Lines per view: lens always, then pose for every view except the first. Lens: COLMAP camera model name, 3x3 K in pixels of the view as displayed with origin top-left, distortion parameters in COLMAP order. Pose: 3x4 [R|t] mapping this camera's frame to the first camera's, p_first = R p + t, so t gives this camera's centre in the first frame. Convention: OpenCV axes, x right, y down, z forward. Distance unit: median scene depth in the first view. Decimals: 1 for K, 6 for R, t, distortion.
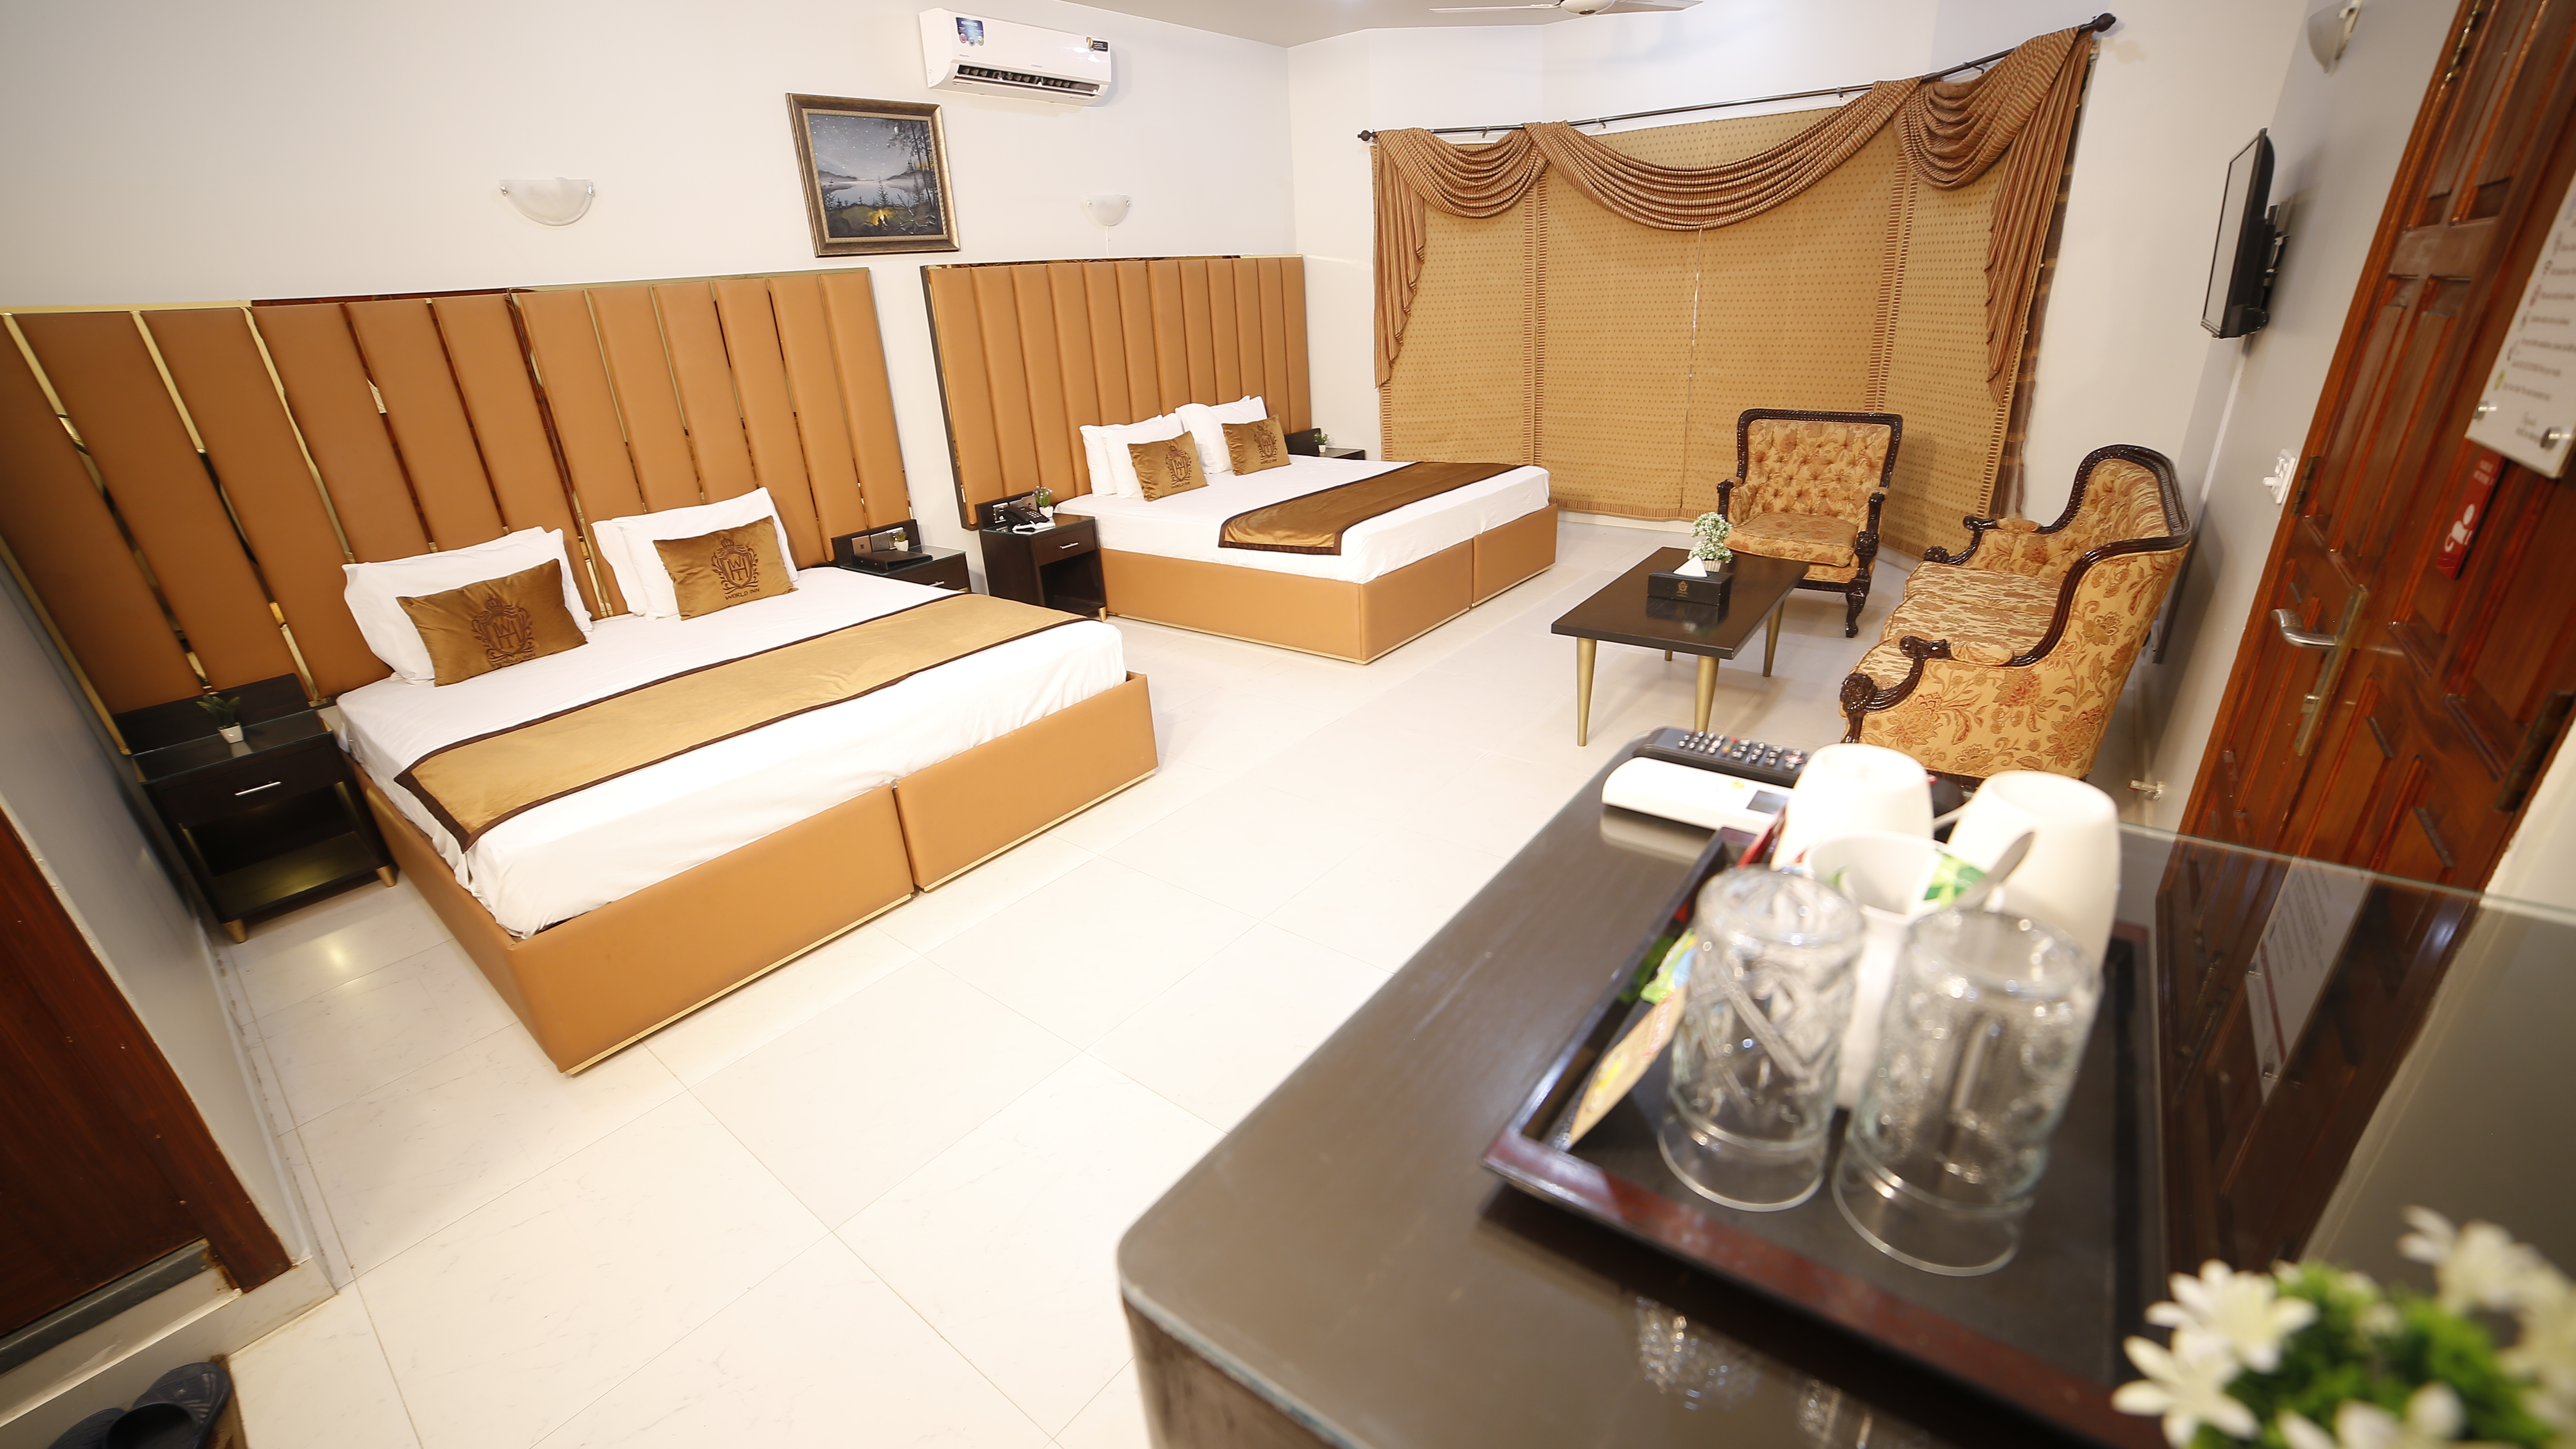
lens RADIAL K [[1041.9, 0, 1275.7], [0, 1041.9, 717.0], [0, 0, 1]] dist [-0.069711, 0.010374]
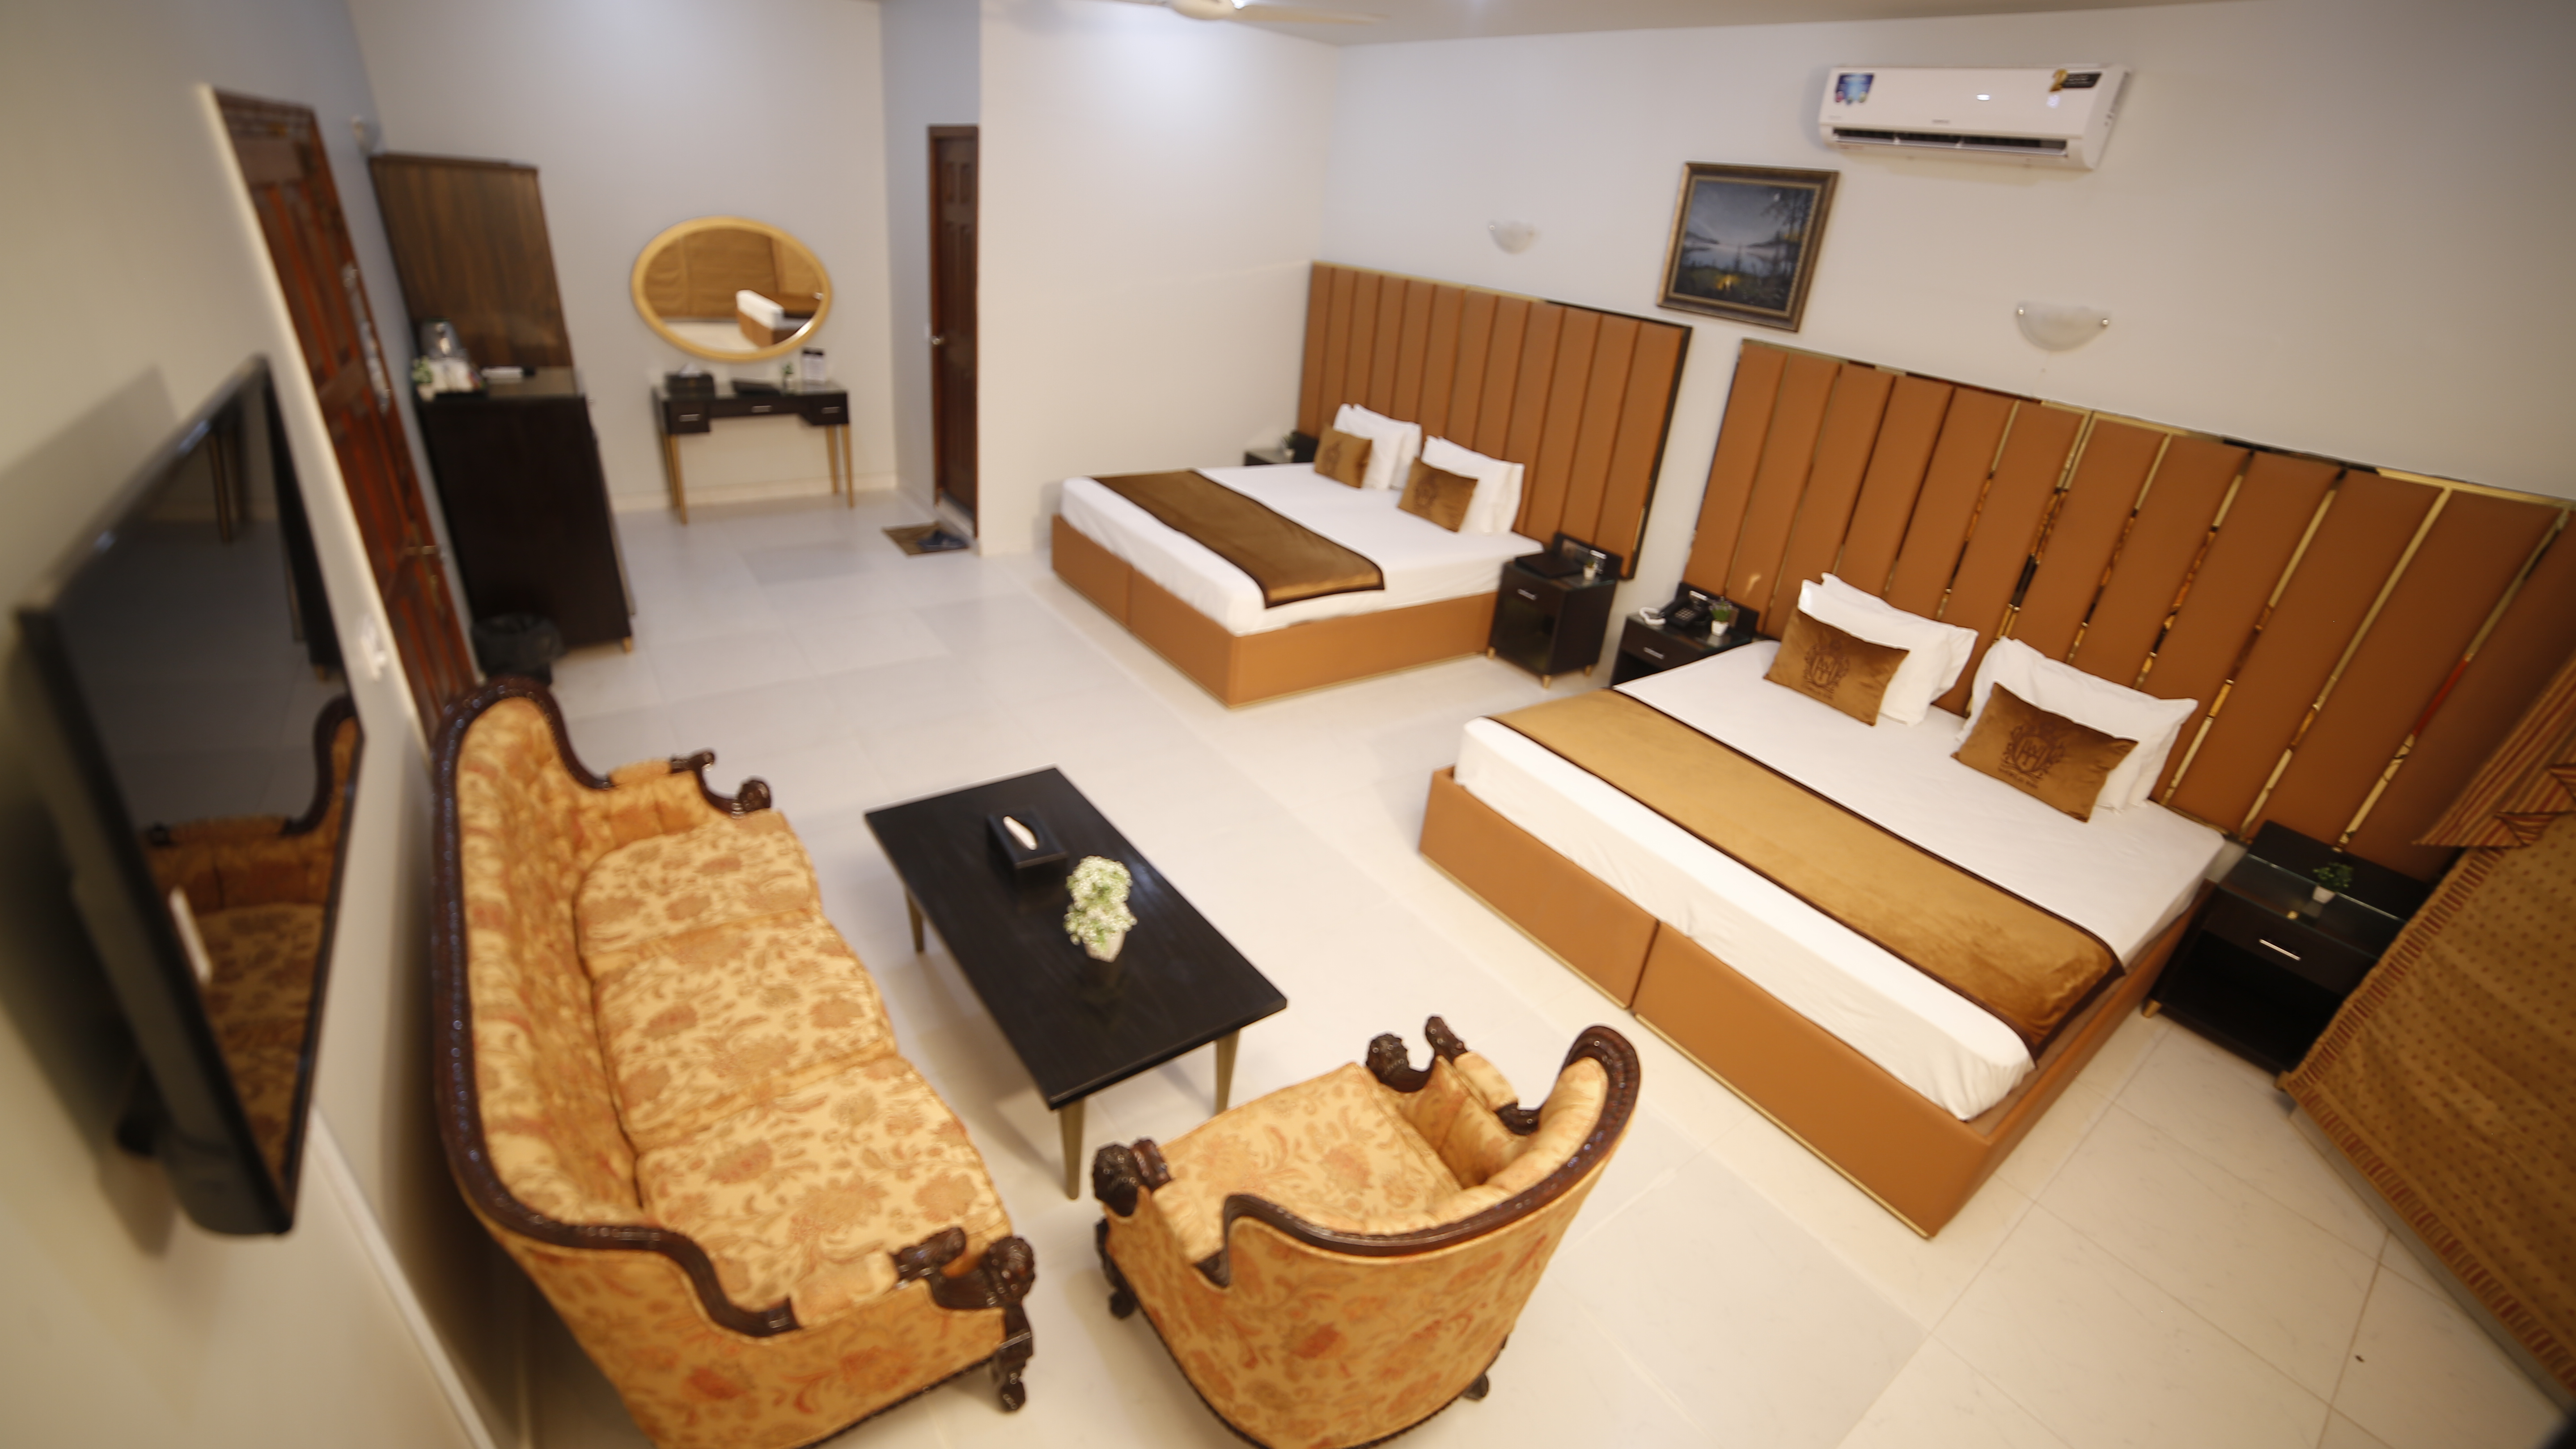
lens RADIAL K [[1041.9, 0, 1309.4], [0, 1041.9, 715.7], [0, 0, 1]] dist [-0.069711, 0.010374]
pose [[-0.273316, 0.451809, -0.849216, 0.687444], [-0.449543, 0.720497, 0.528010, -0.474778], [0.850417, 0.526072, 0.006185, 0.779217]]
